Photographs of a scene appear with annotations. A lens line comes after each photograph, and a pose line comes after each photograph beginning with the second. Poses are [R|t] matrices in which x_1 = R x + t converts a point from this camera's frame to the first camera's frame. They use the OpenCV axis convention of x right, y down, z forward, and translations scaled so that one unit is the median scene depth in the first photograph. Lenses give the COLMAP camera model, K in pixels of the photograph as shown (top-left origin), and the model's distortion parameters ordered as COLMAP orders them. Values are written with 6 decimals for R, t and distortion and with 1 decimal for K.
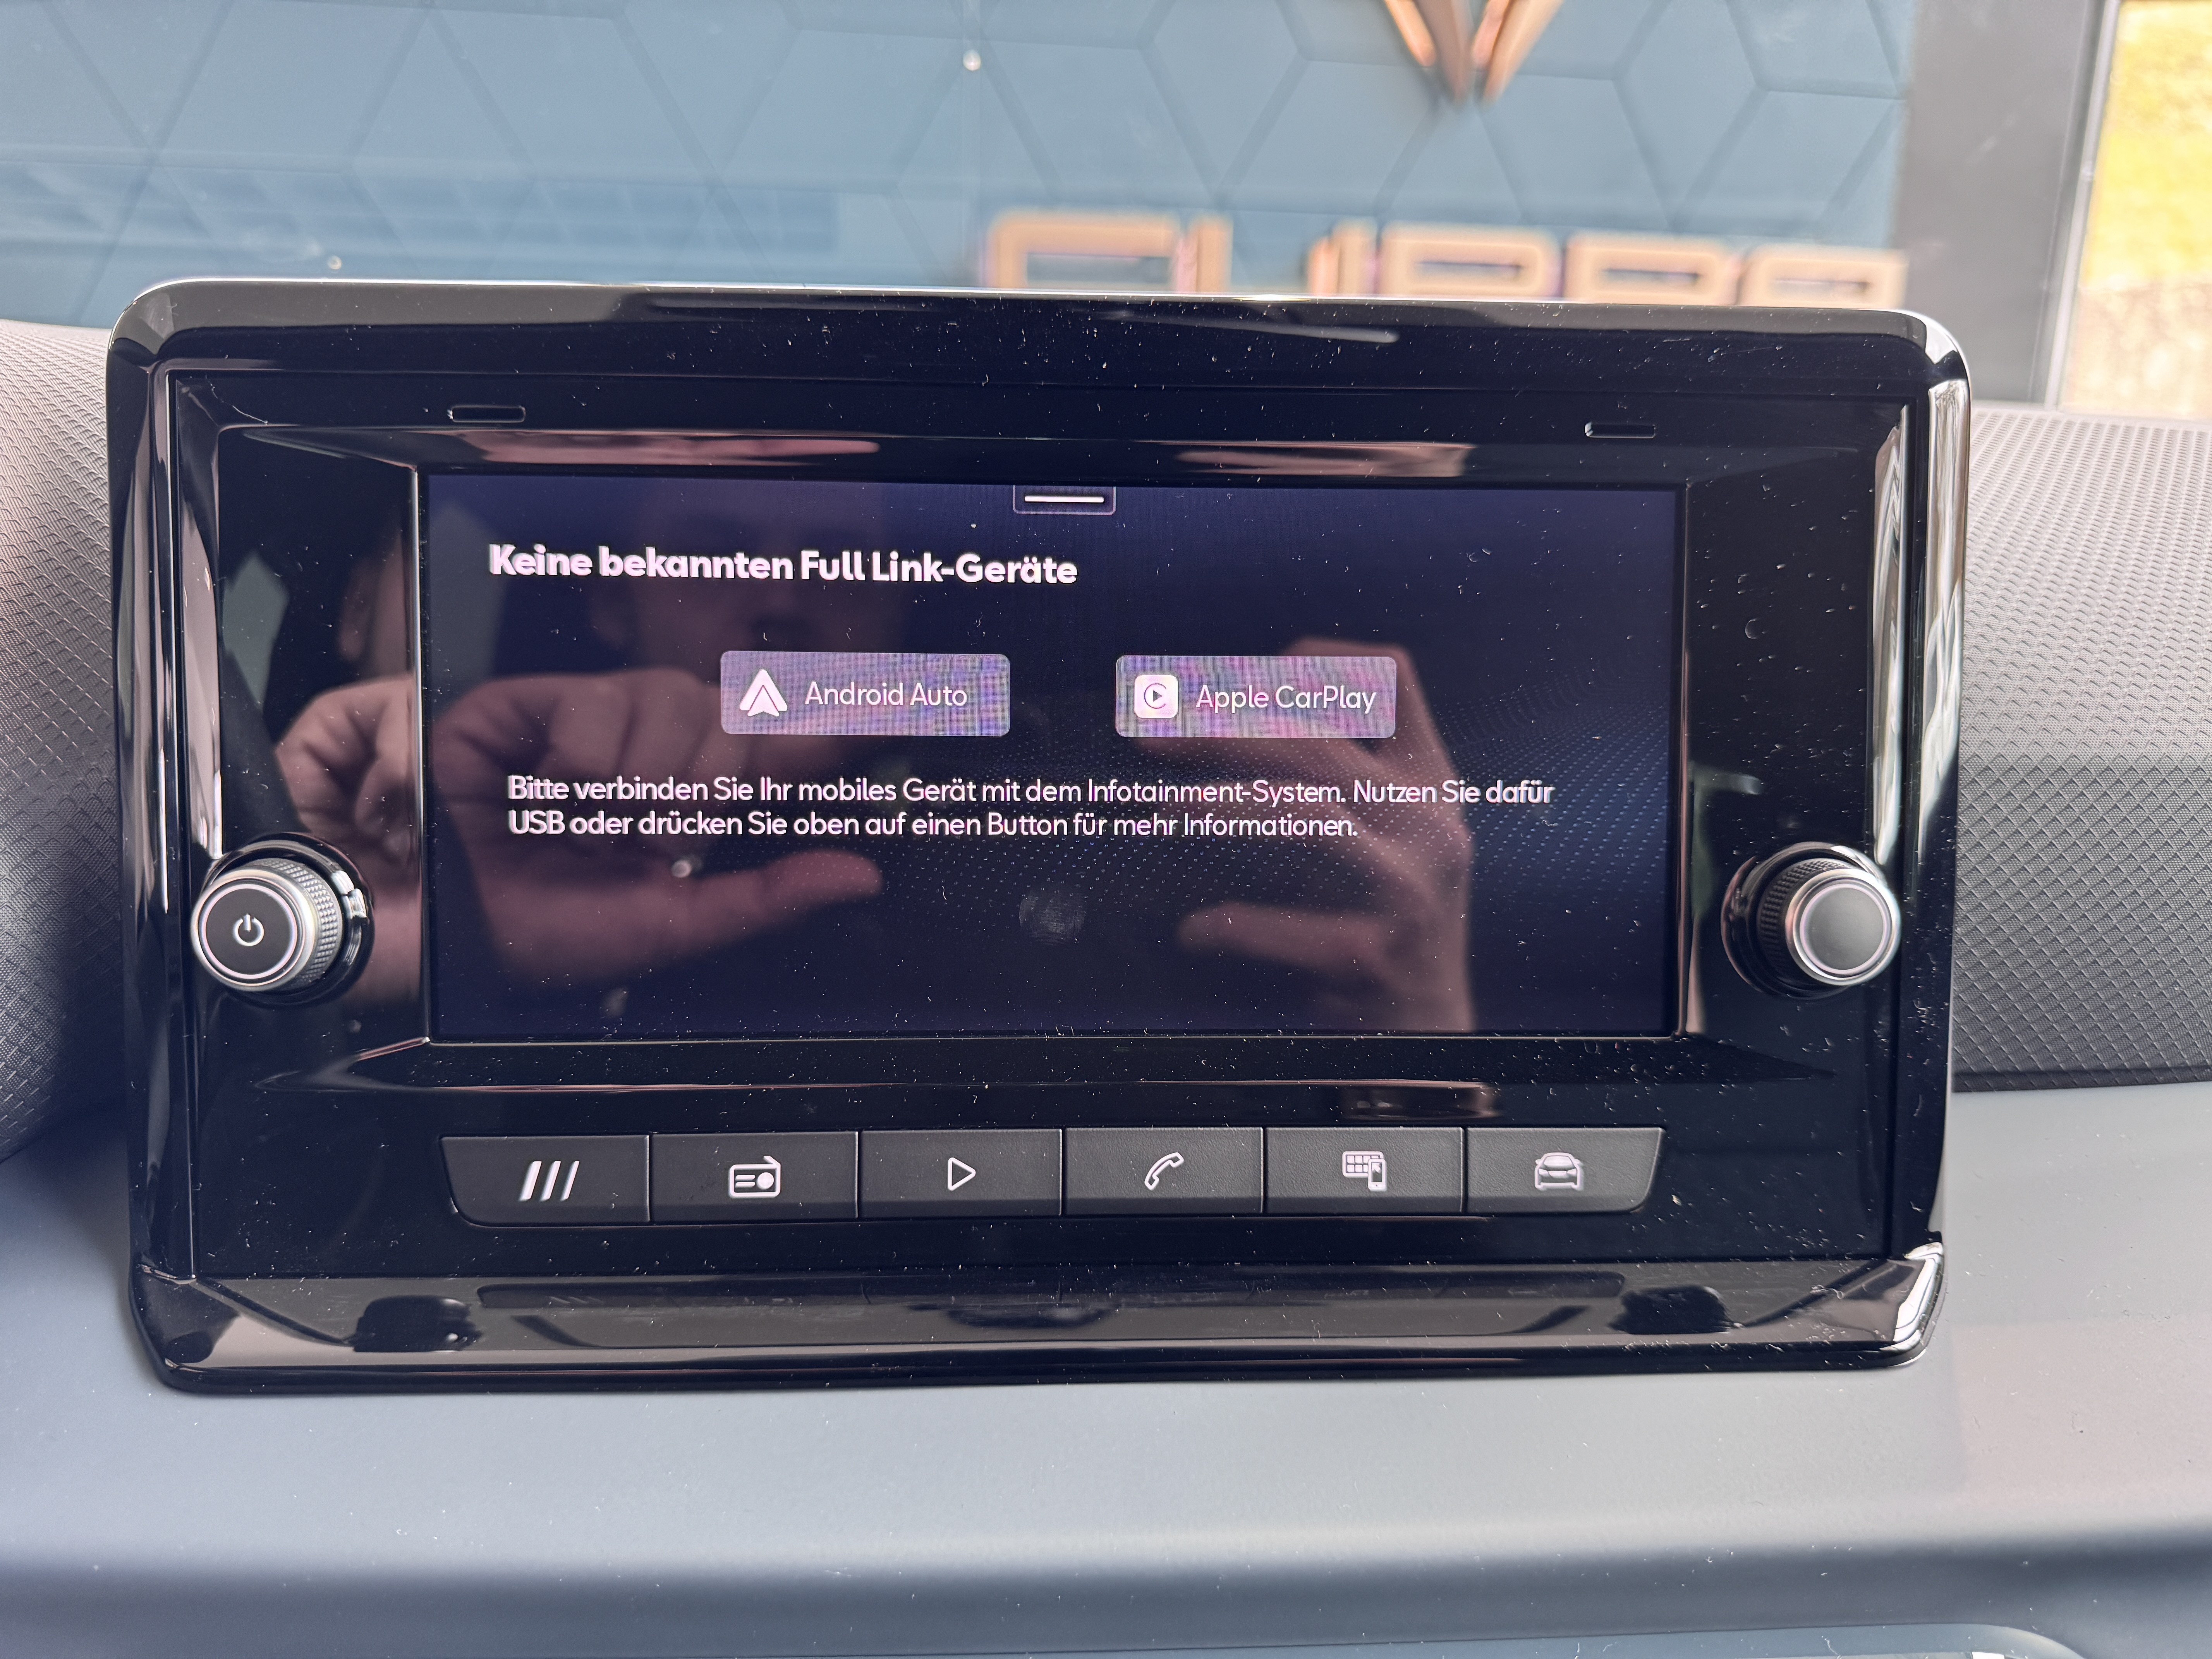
lens RADIAL K [[1538.6, 0, 1103.1], [0, 1538.6, 819.4], [0, 0, 1]] dist [0.030664, -0.036593]
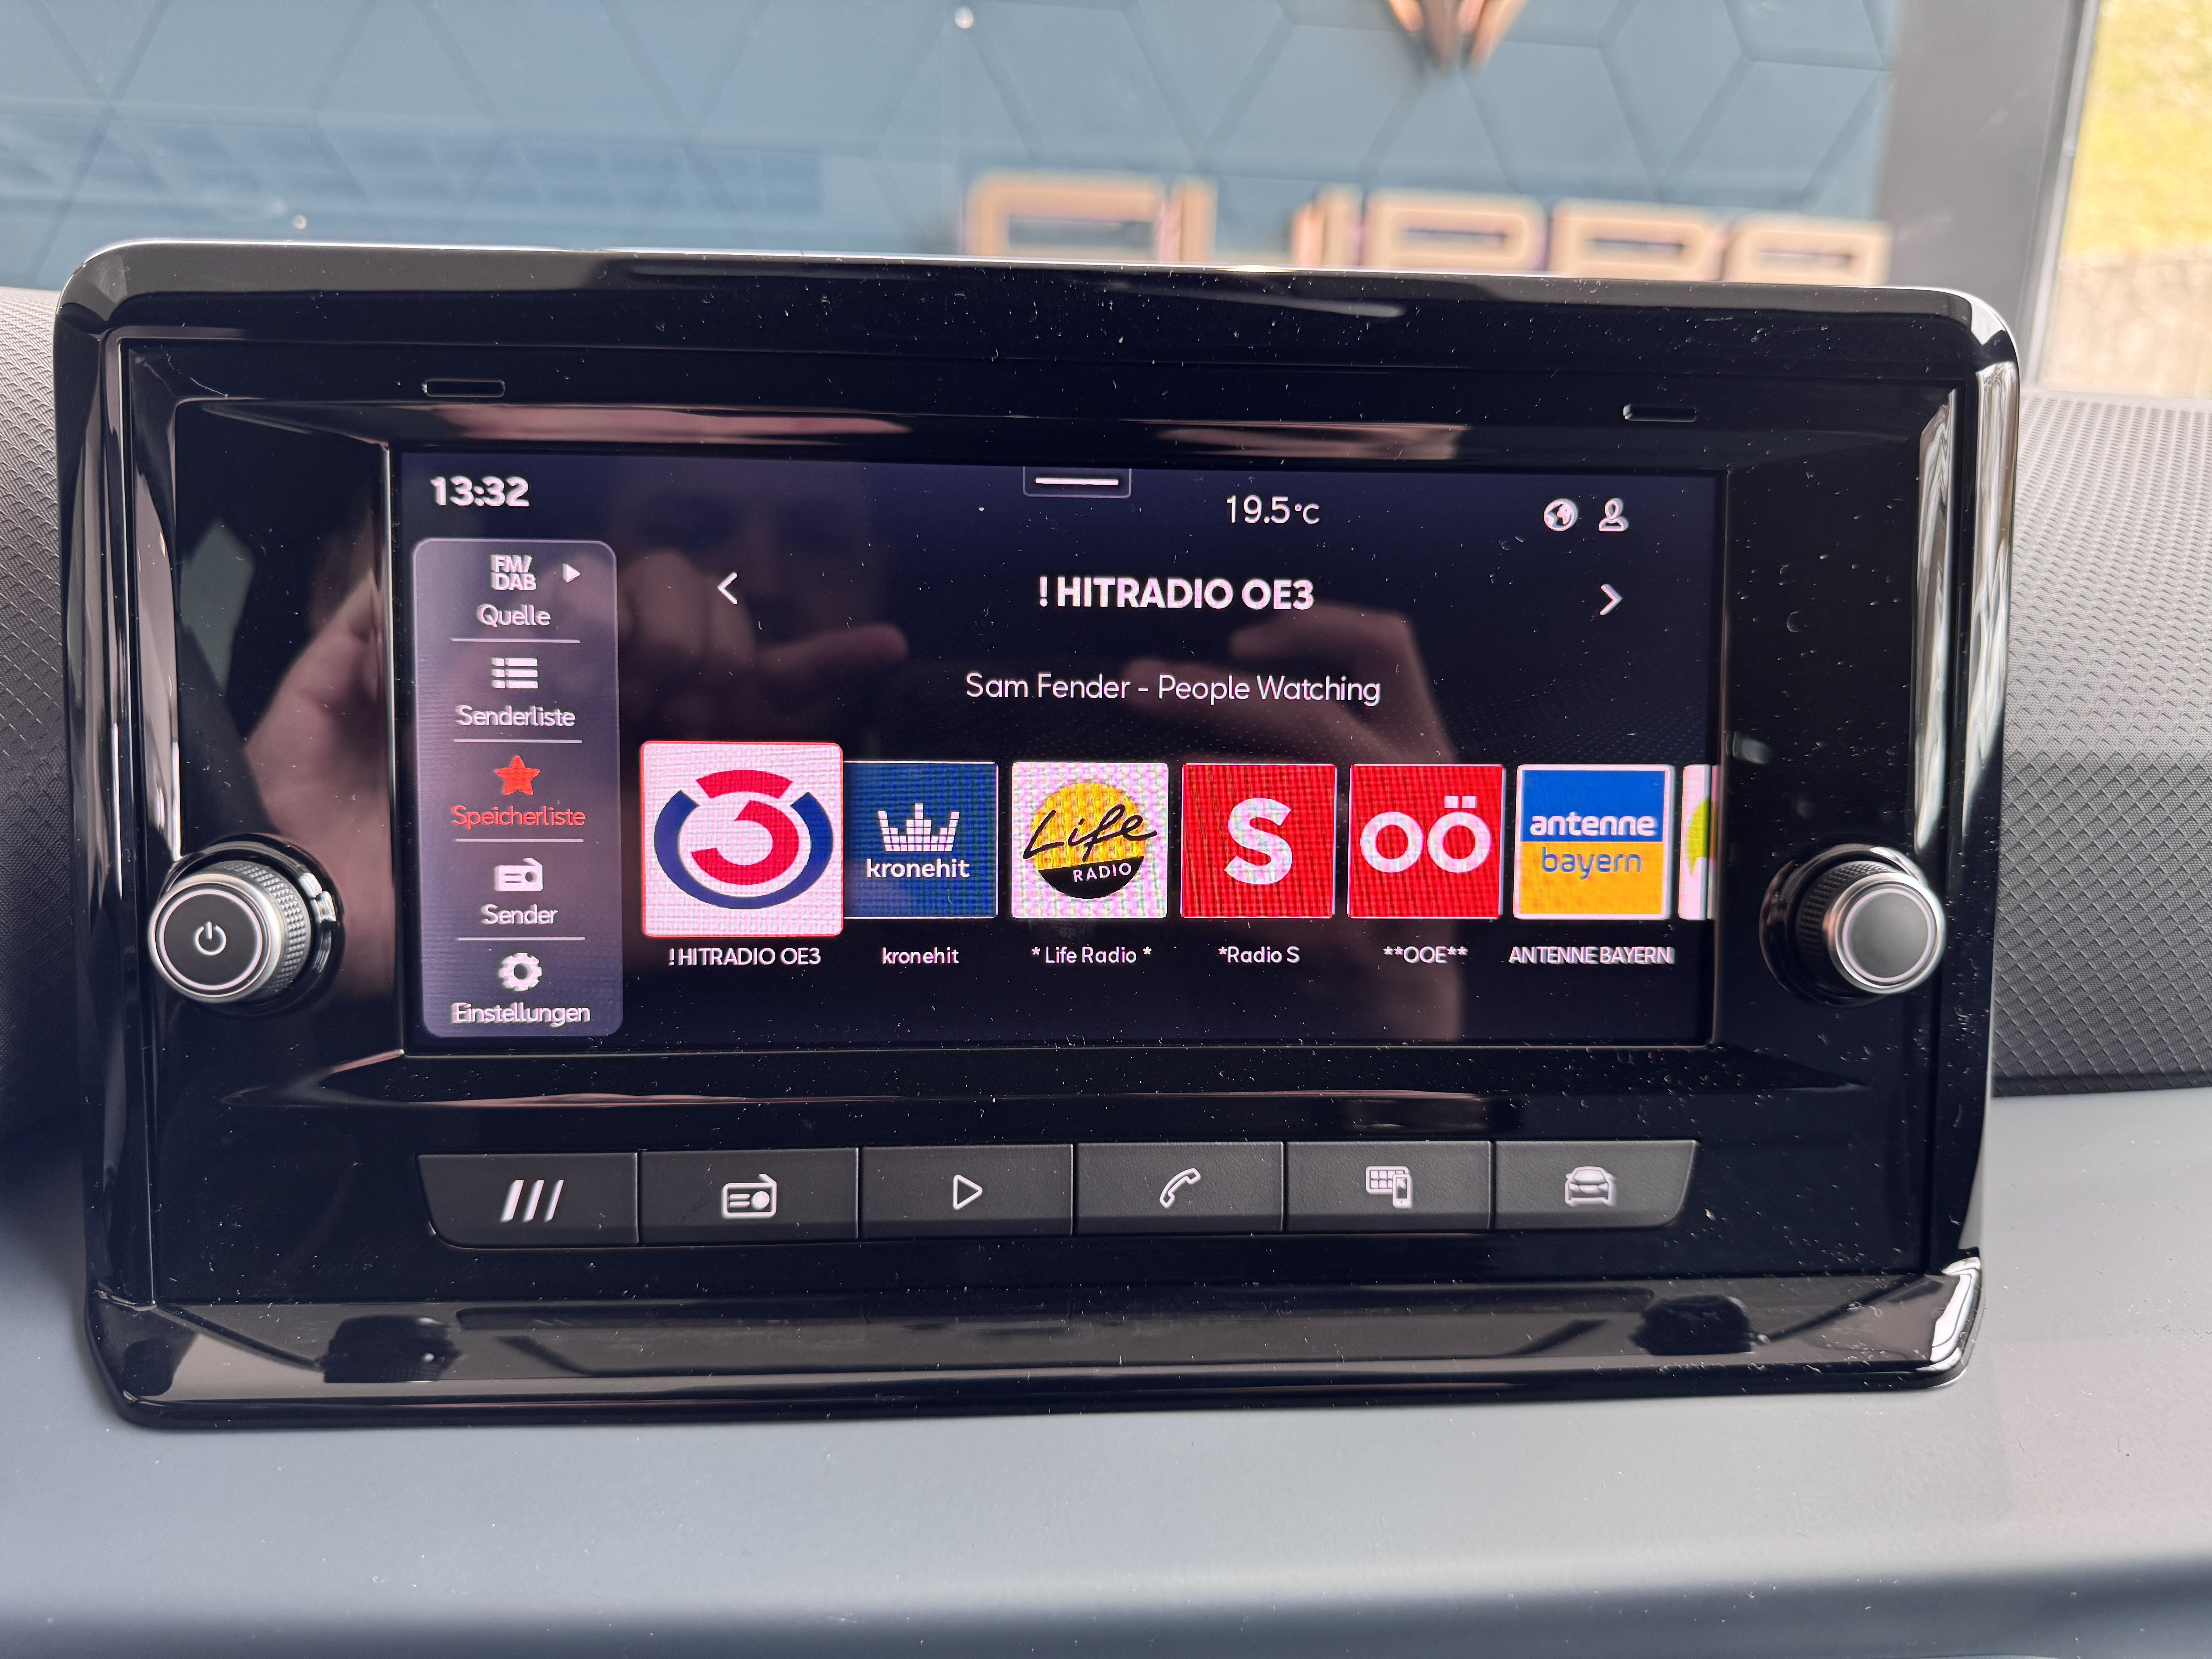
lens RADIAL K [[1538.6, 0, 1107.8], [0, 1538.6, 808.8], [0, 0, 1]] dist [0.030664, -0.036593]
pose [[0.999818, 0.002384, 0.018937, -0.023324], [-0.002650, 0.999898, 0.014053, -0.019578], [-0.018902, -0.014101, 0.999722, 0.047932]]
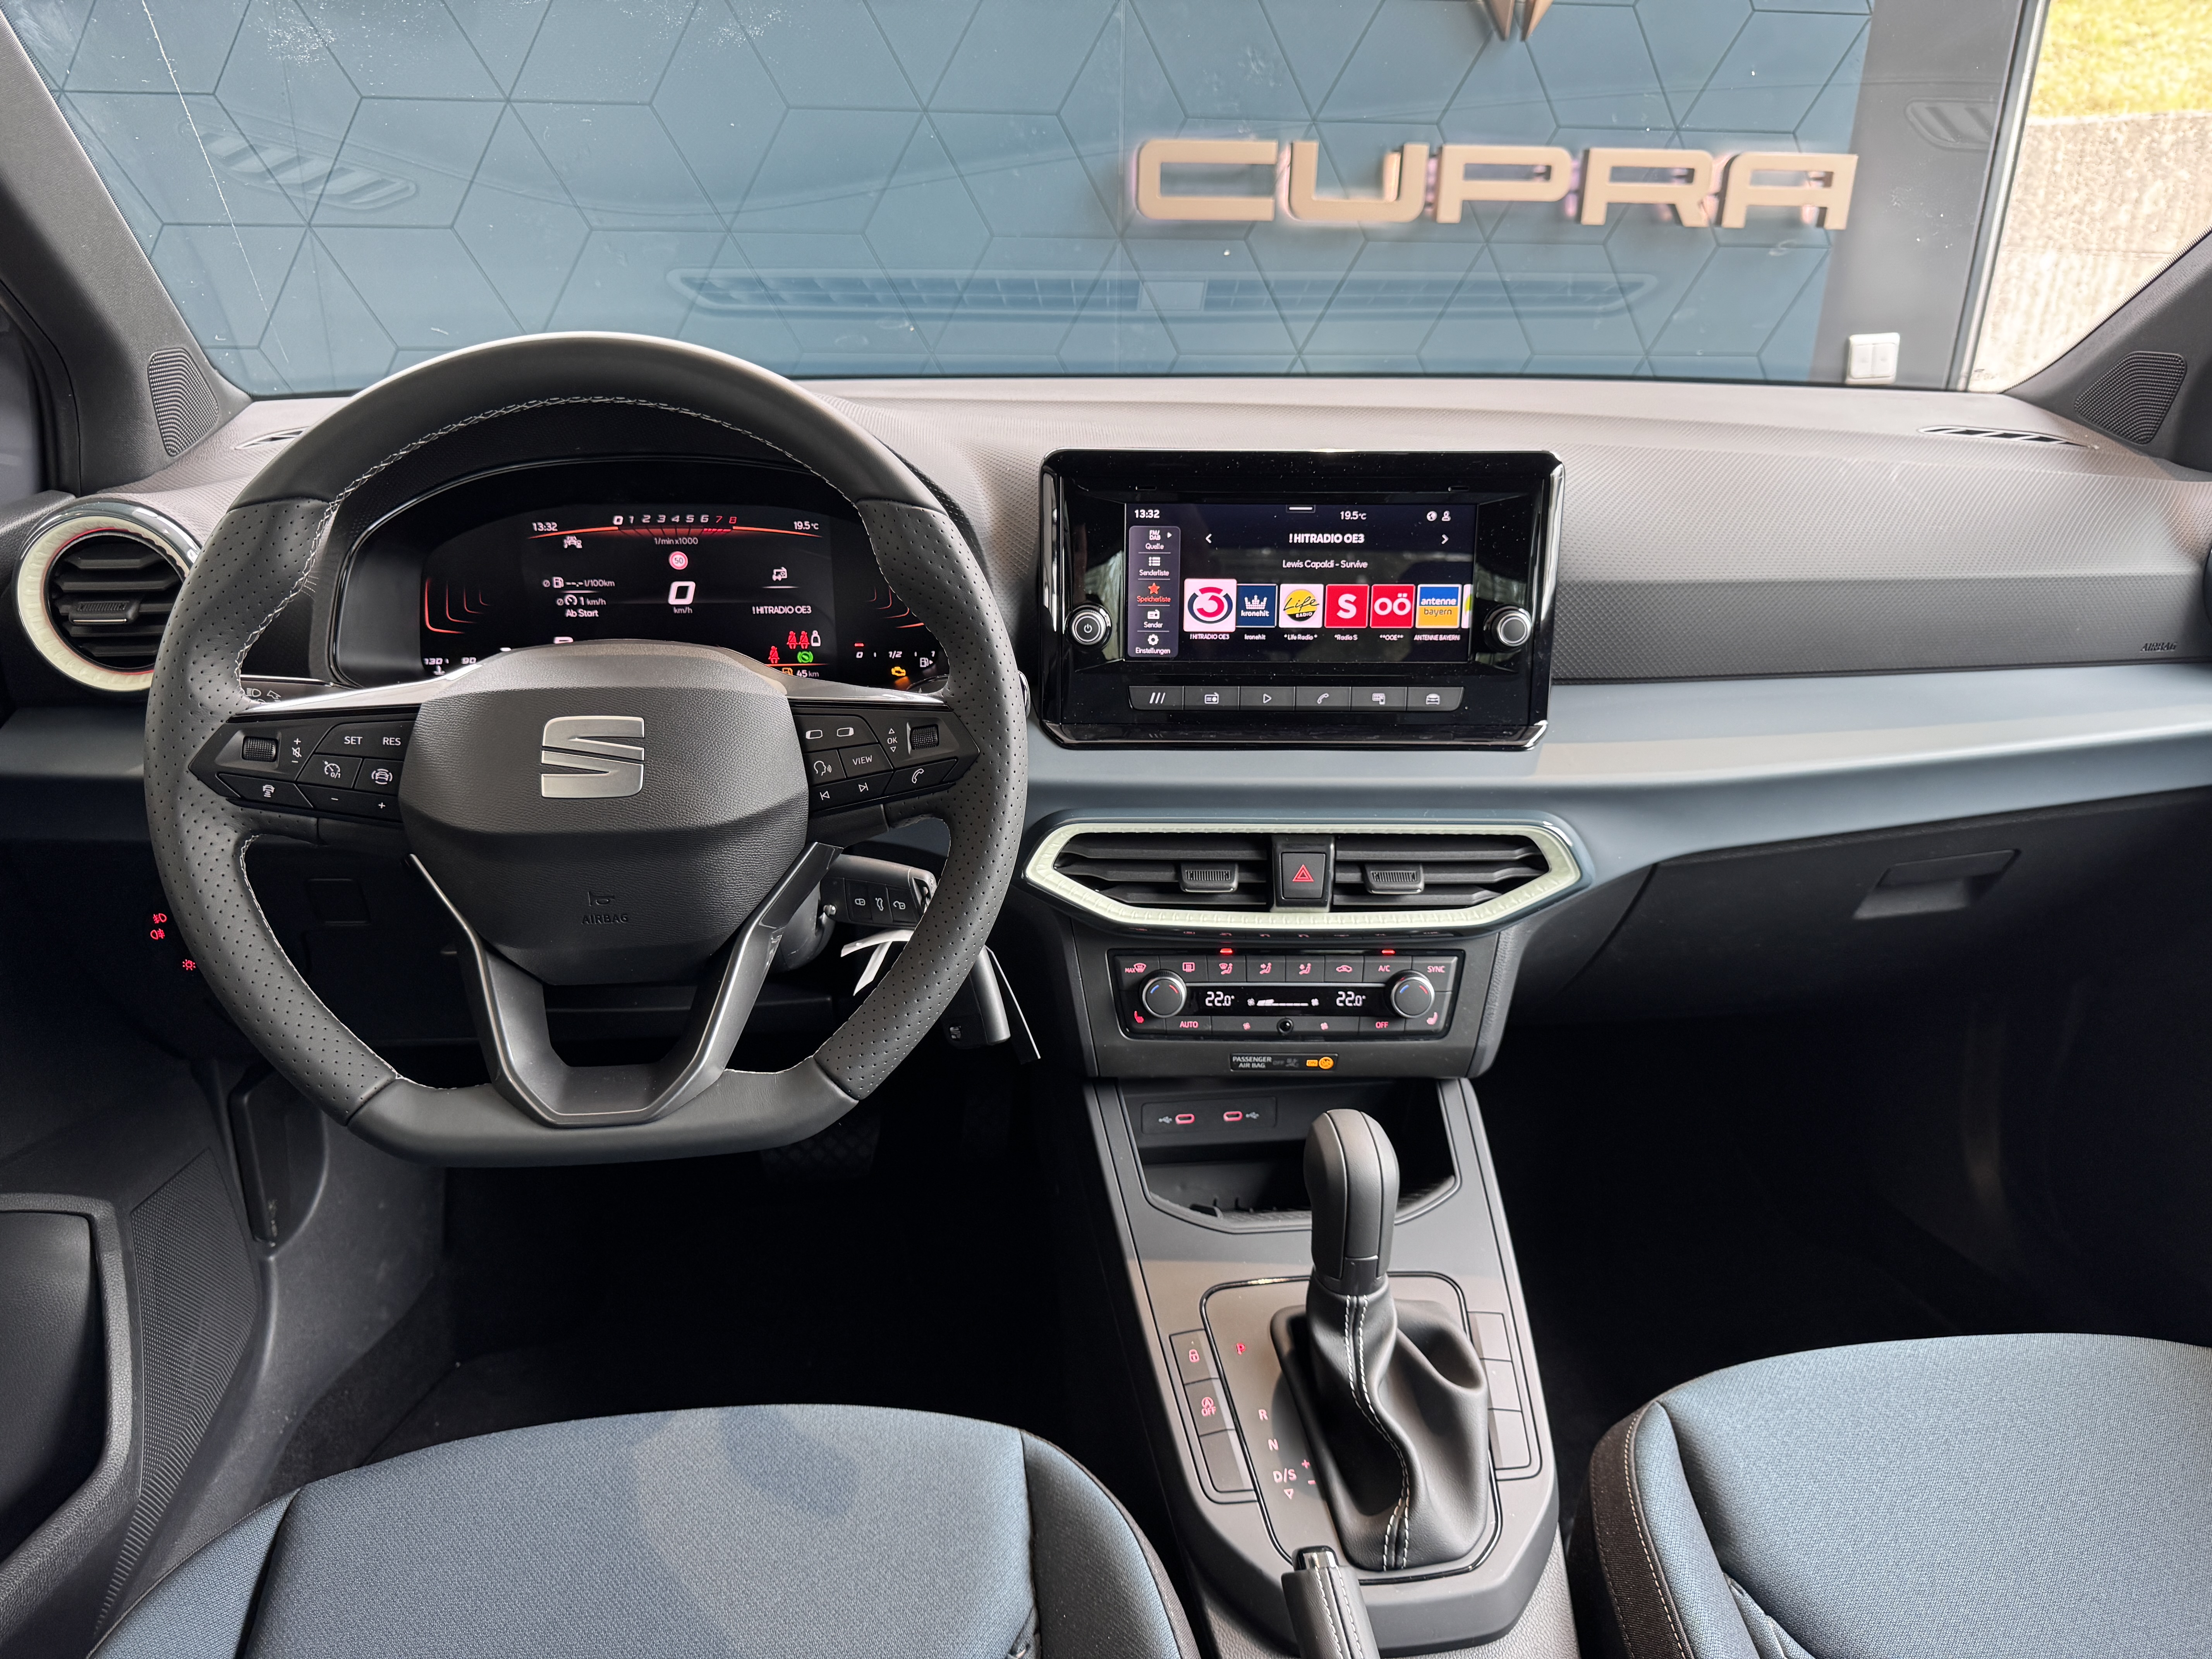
lens RADIAL K [[1538.6, 0, 1146.8], [0, 1538.6, 812.5], [0, 0, 1]] dist [0.030664, -0.036593]
pose [[0.999919, 0.006310, -0.011043, -0.327540], [-0.004812, 0.991403, 0.130757, 0.023942], [0.011773, -0.130694, 0.991353, -2.579175]]
